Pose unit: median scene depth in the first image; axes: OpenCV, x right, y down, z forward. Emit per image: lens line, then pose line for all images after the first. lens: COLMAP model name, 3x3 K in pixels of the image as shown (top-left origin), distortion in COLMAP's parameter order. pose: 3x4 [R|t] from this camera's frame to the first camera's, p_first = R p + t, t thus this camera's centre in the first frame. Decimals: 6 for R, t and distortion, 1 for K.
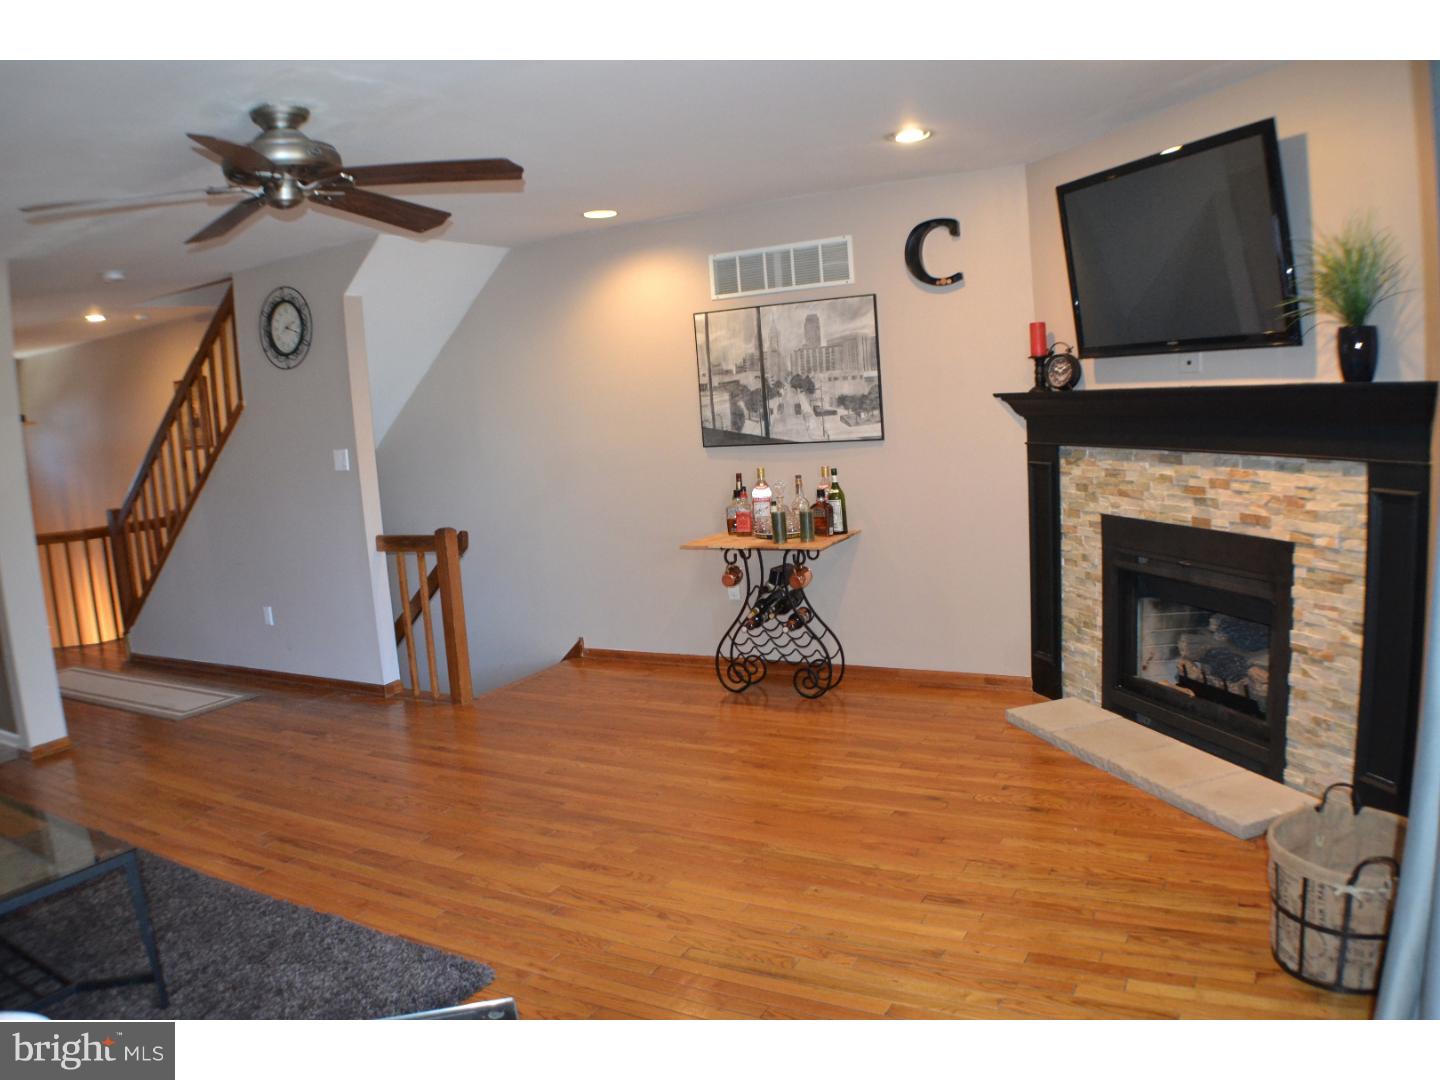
lens RADIAL K [[985.6, 0, 720.0], [0, 985.6, 540.0], [0, 0, 1]] dist [-0.137248, 0.001209]
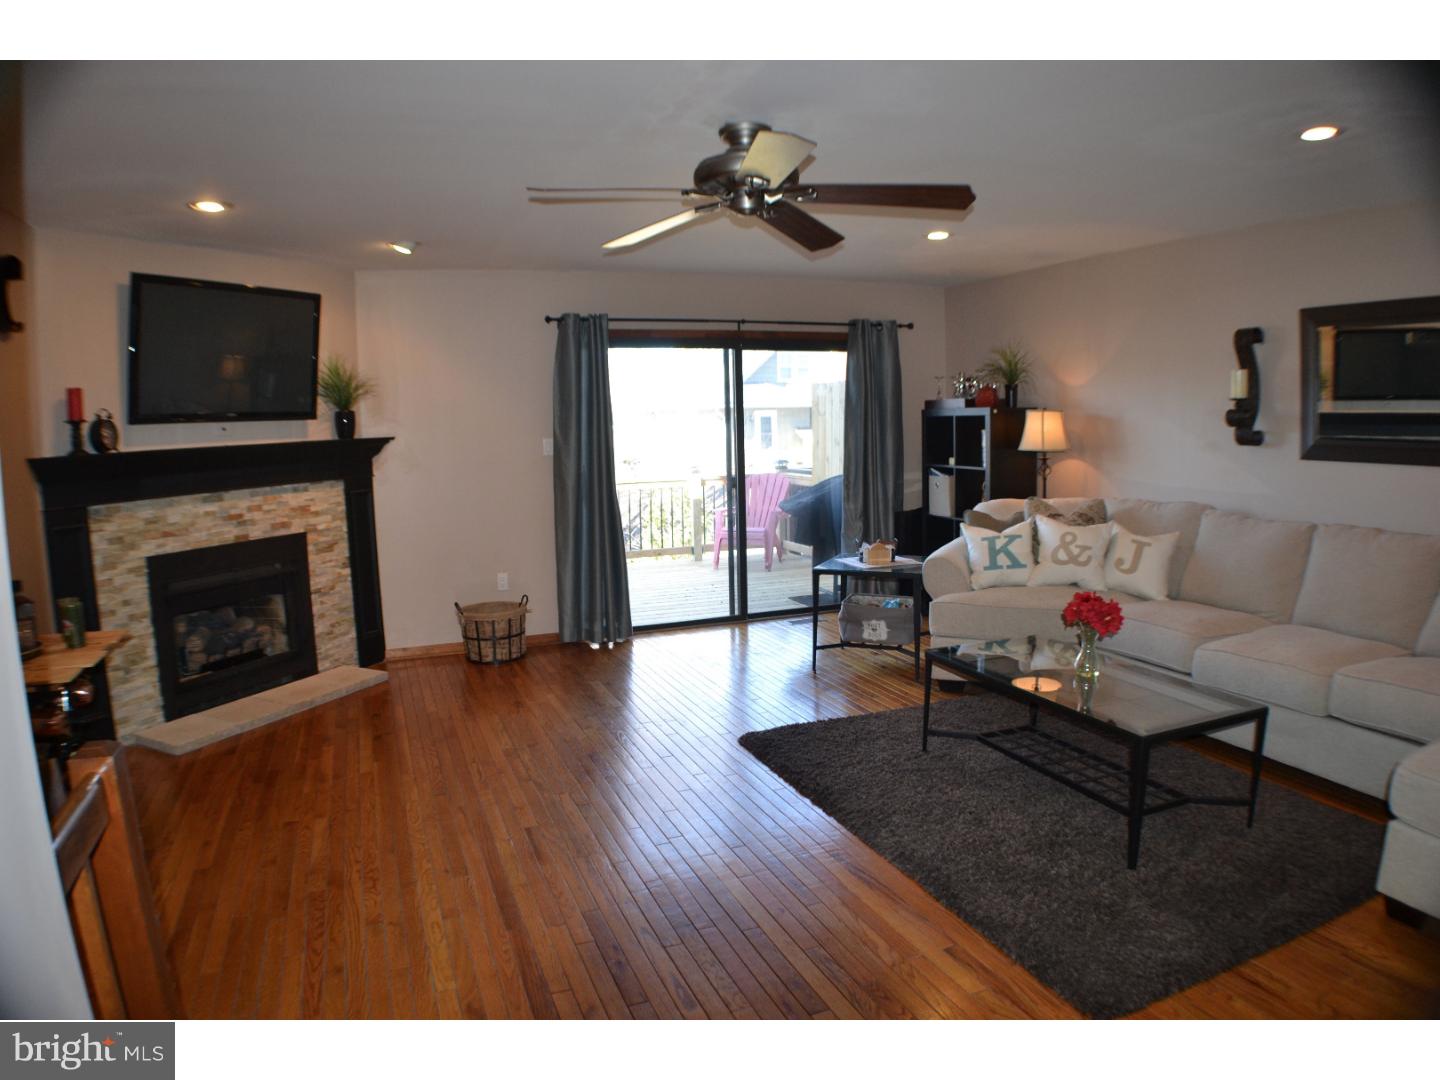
lens RADIAL K [[919.0, 0, 720.0], [0, 919.0, 540.0], [0, 0, 1]] dist [-0.195042, 0.044486]
pose [[-0.745868, -0.012357, 0.665979, -0.995823], [0.156468, 0.968601, 0.193210, -0.168869], [-0.647456, 0.248313, -0.720515, 1.586798]]
